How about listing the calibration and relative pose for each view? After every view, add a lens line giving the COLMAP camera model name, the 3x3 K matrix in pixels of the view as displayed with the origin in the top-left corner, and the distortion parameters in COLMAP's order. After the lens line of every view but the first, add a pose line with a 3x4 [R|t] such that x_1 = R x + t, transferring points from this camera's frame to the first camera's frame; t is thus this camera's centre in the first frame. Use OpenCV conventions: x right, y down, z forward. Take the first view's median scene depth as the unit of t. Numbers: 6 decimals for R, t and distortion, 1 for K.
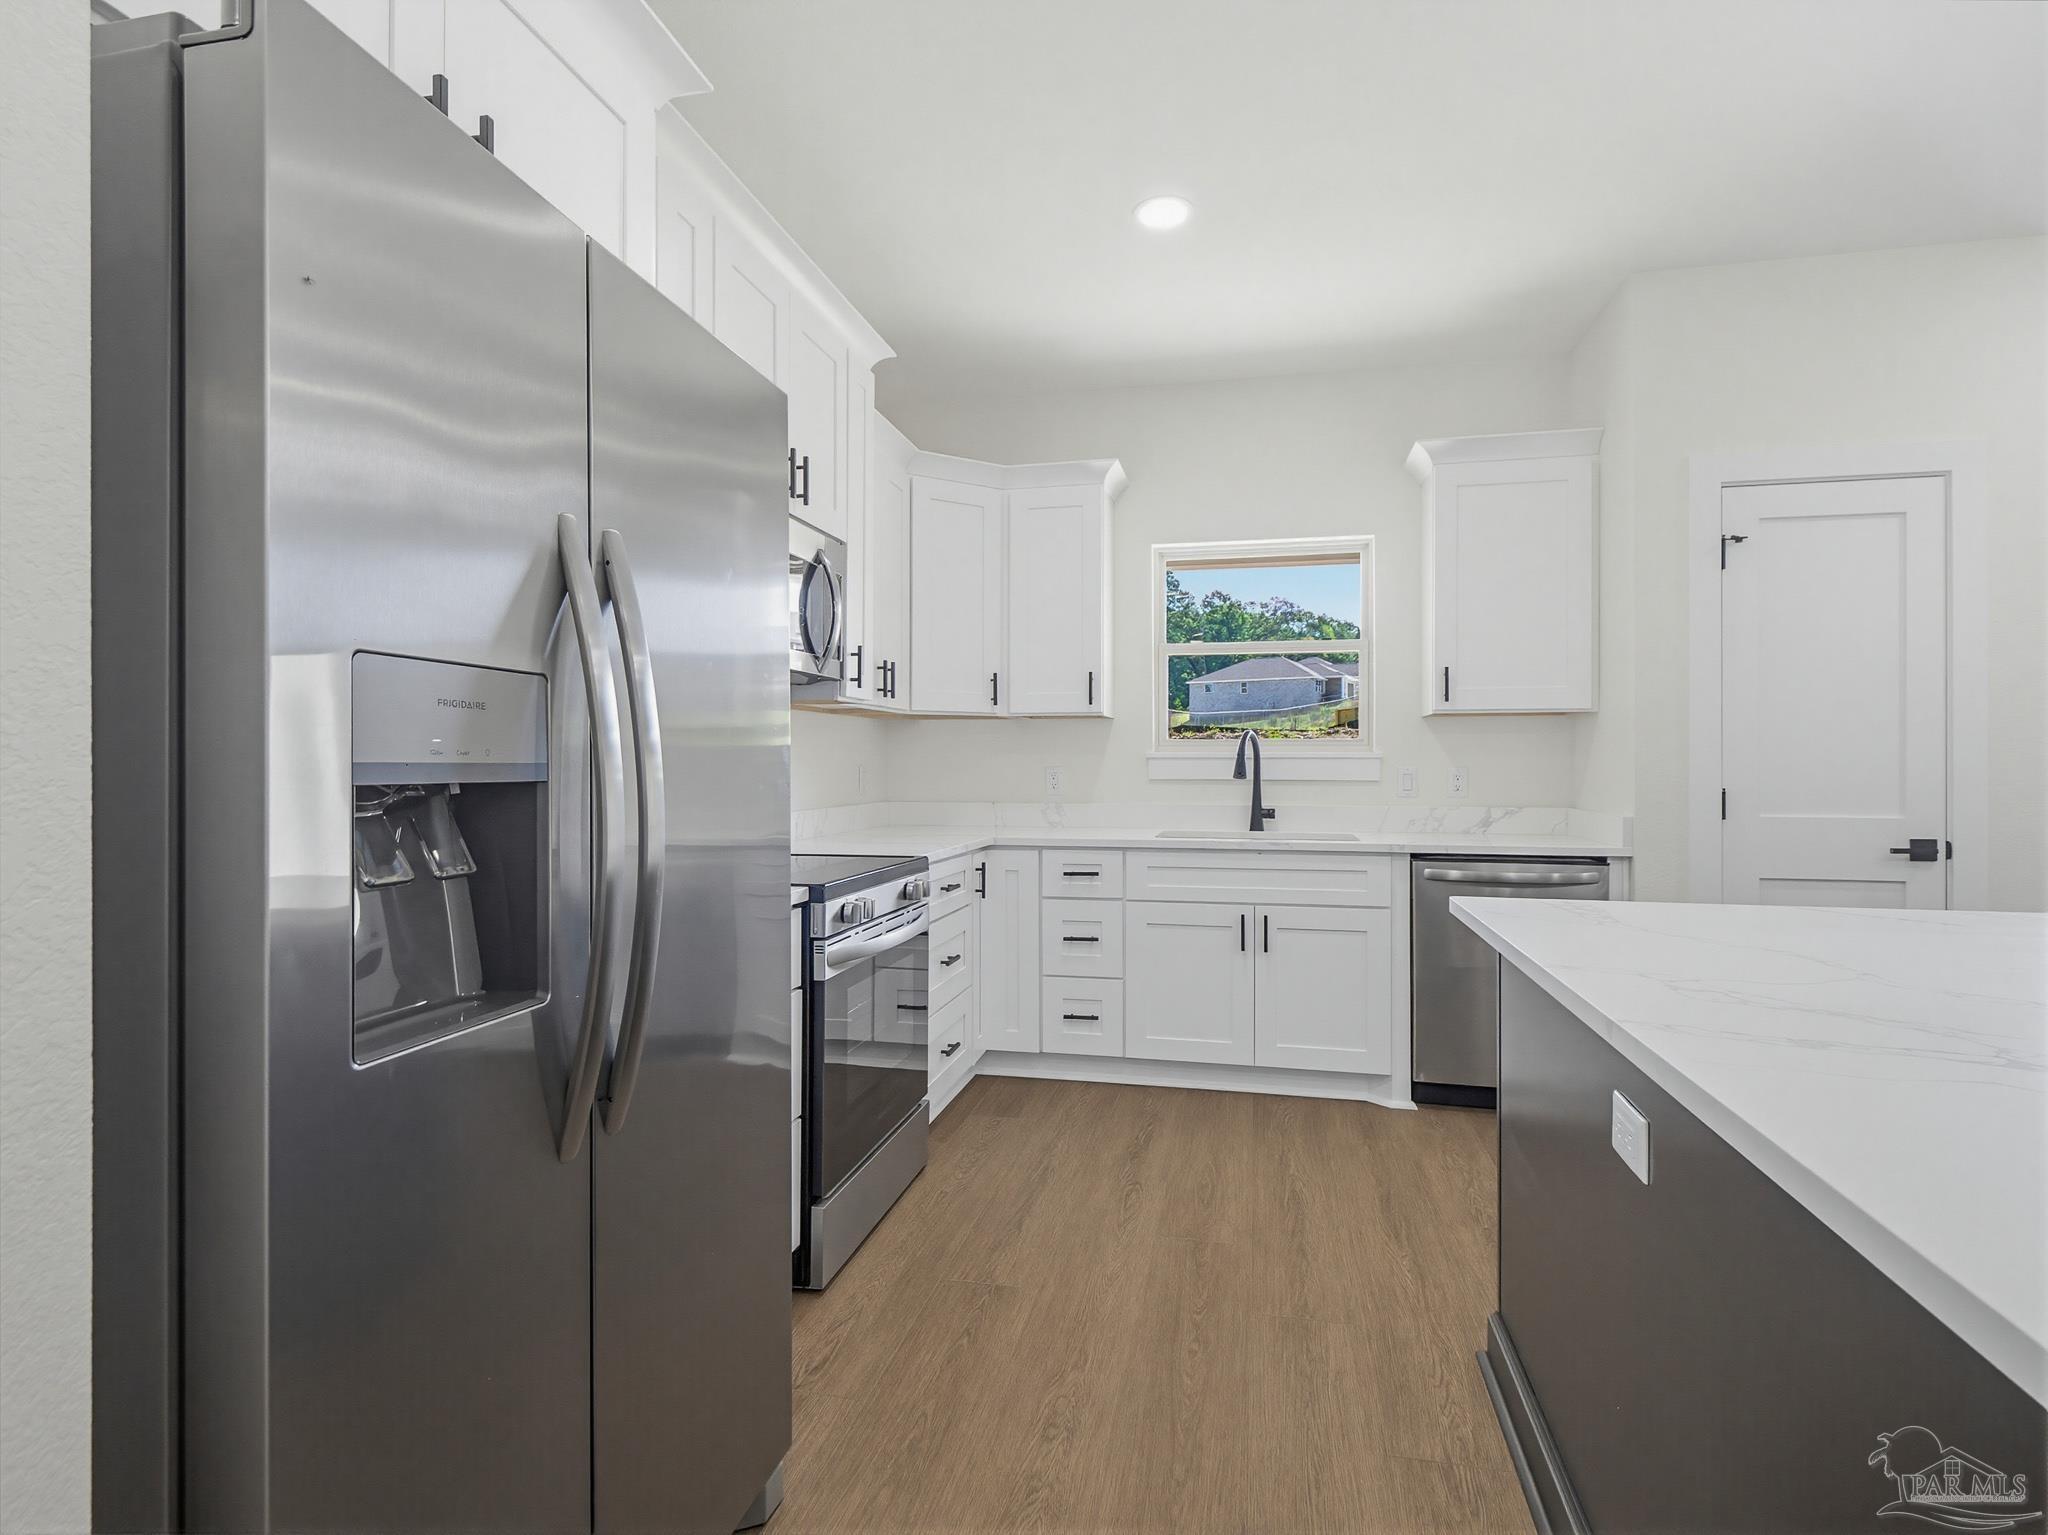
lens RADIAL K [[1037.0, 0, 1023.3], [0, 1037.0, 761.1], [0, 0, 1]] dist [0.000236, 0.000326]
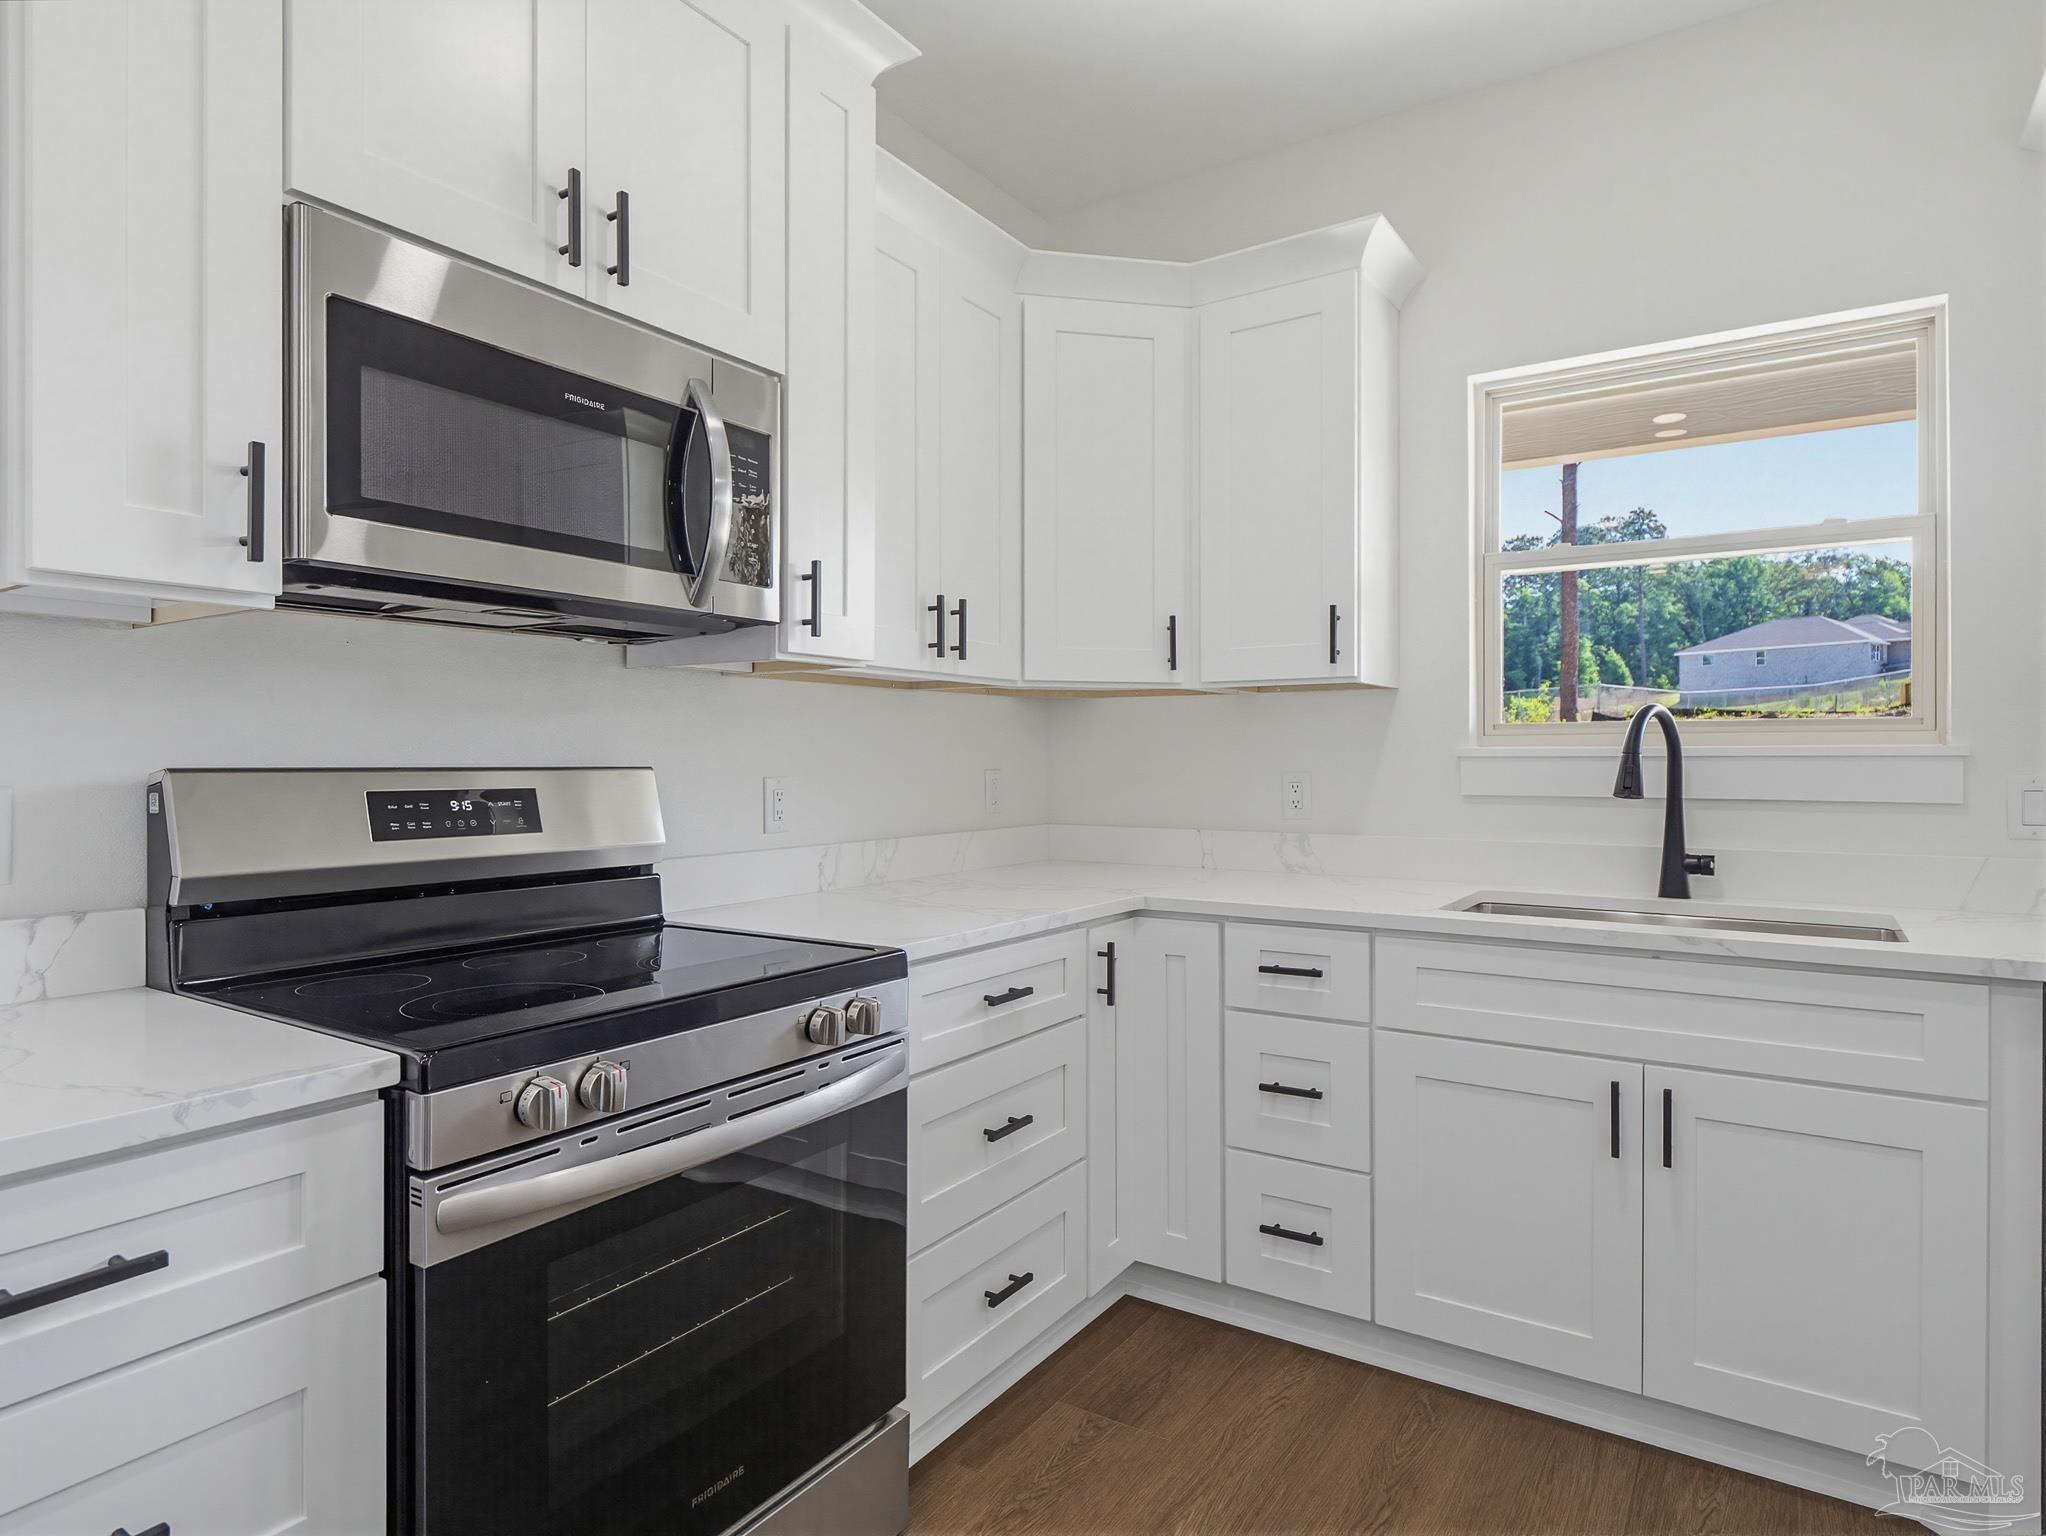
lens RADIAL K [[1151.5, 0, 1022.0], [0, 1151.5, 759.7], [0, 0, 1]] dist [0.000048, -0.002932]
pose [[0.935142, -0.001536, -0.354270, 0.138024], [0.002924, 0.999990, 0.003382, -0.005235], [0.354261, -0.004199, 0.935137, 0.383705]]
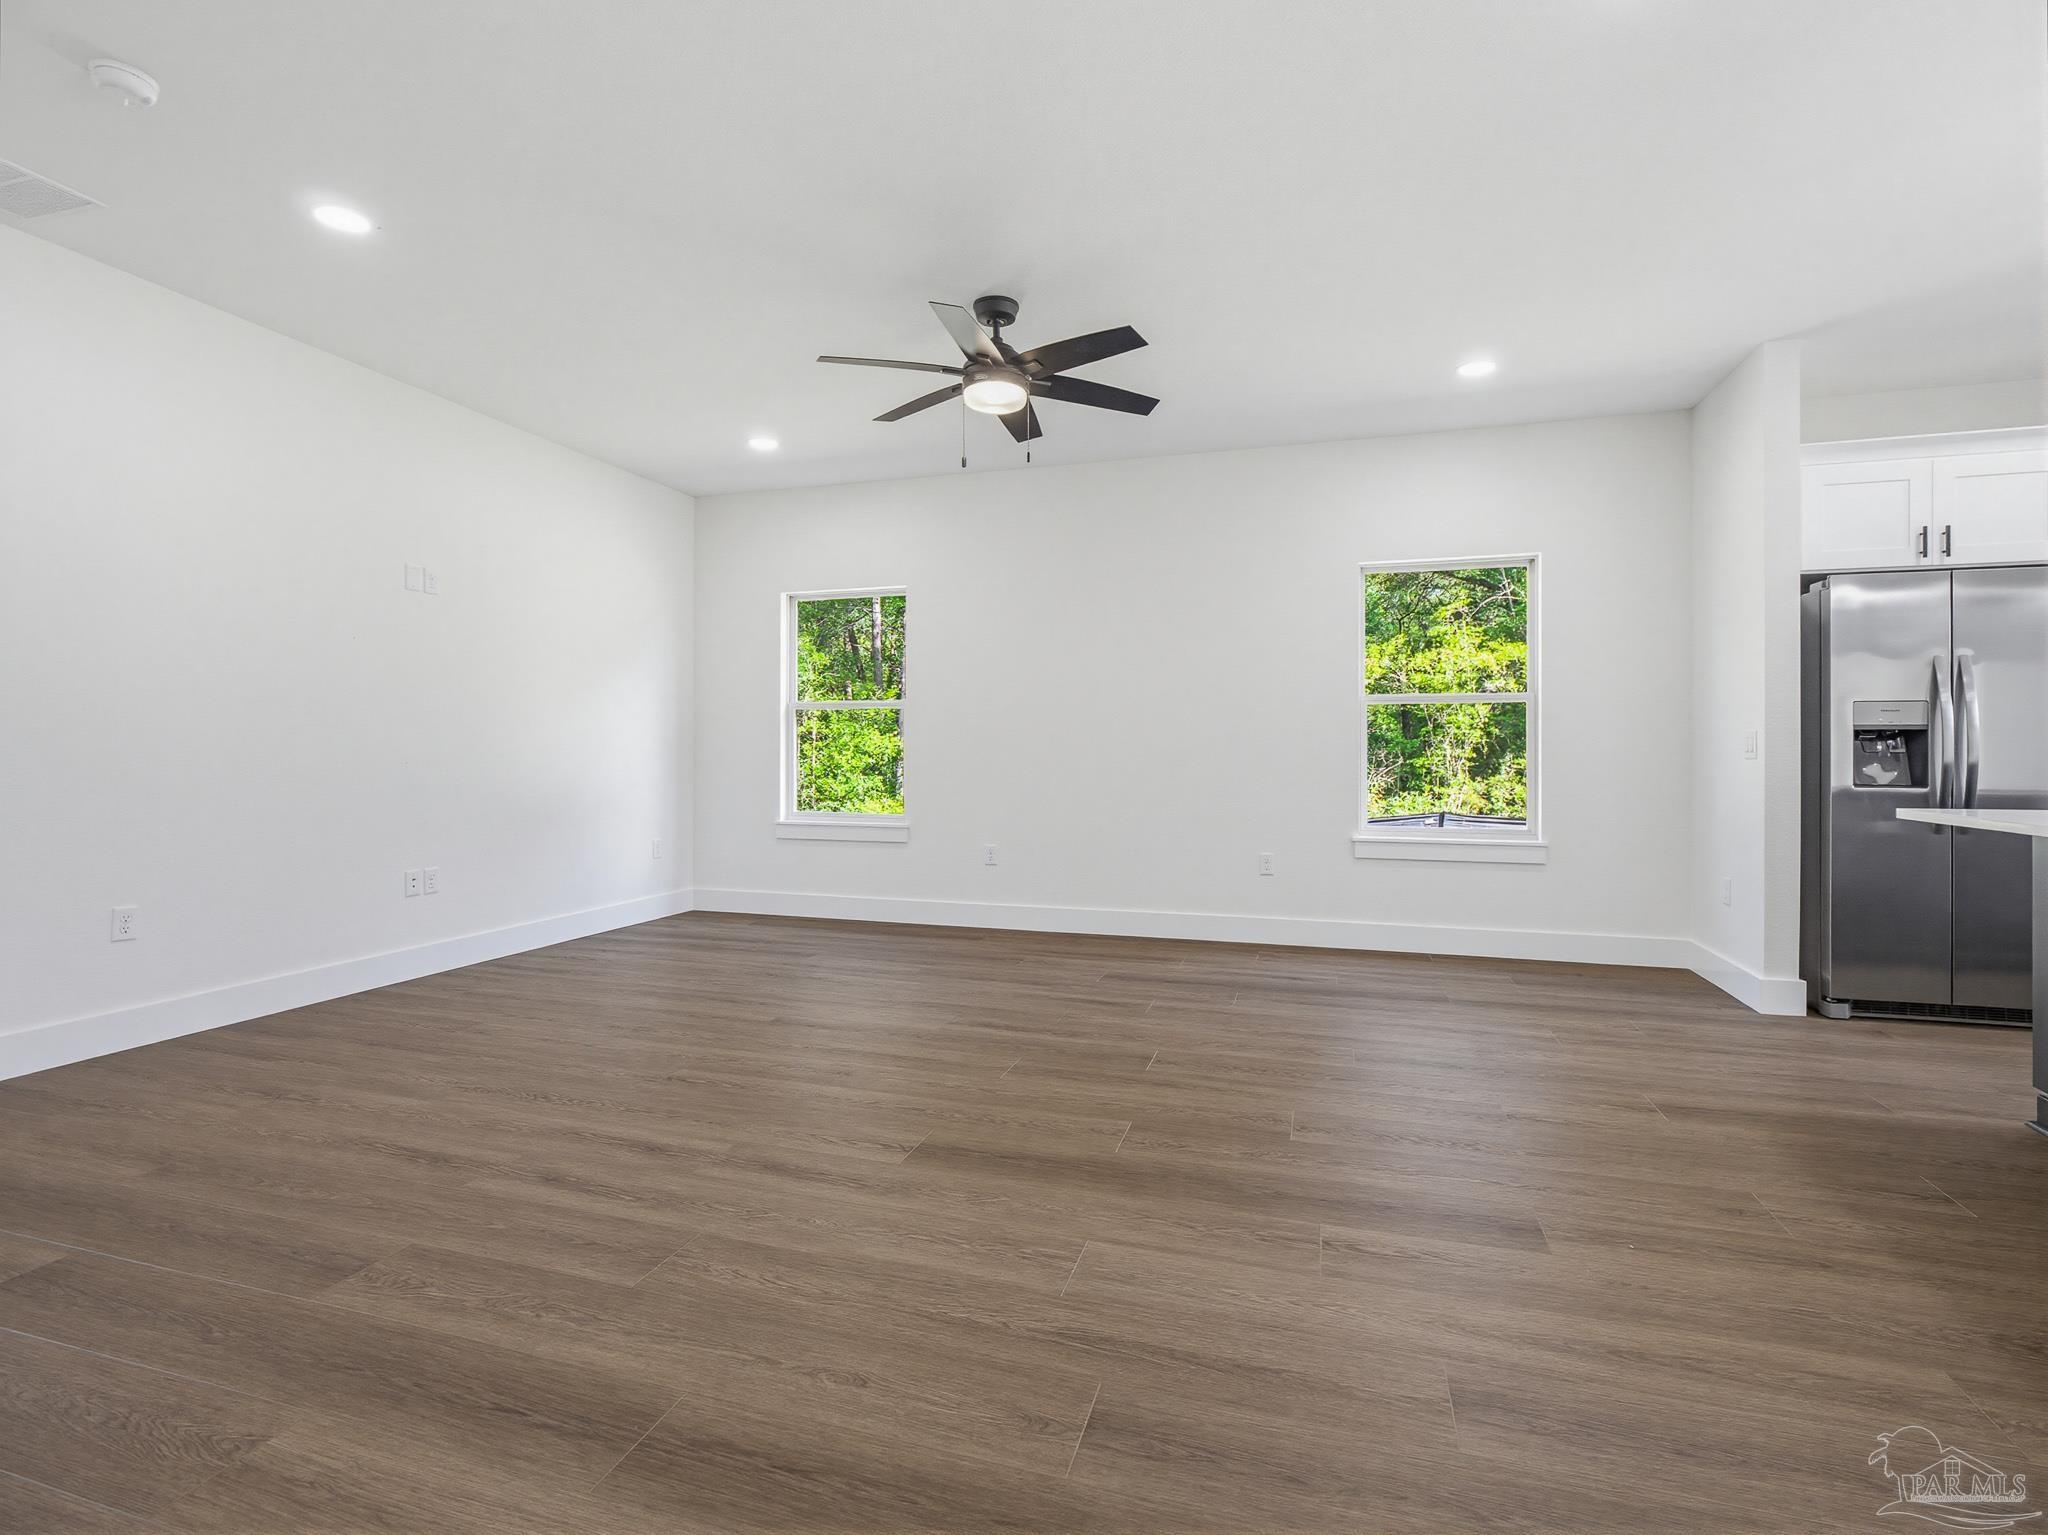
lens RADIAL K [[959.8, 0, 1024.7], [0, 959.8, 741.9], [0, 0, 1]] dist [-0.002129, -0.000546]
pose [[-0.075996, -0.009088, -0.997067, 0.928665], [0.001894, 0.999955, -0.009259, 0.026979], [0.997106, -0.002592, -0.075975, -0.571376]]
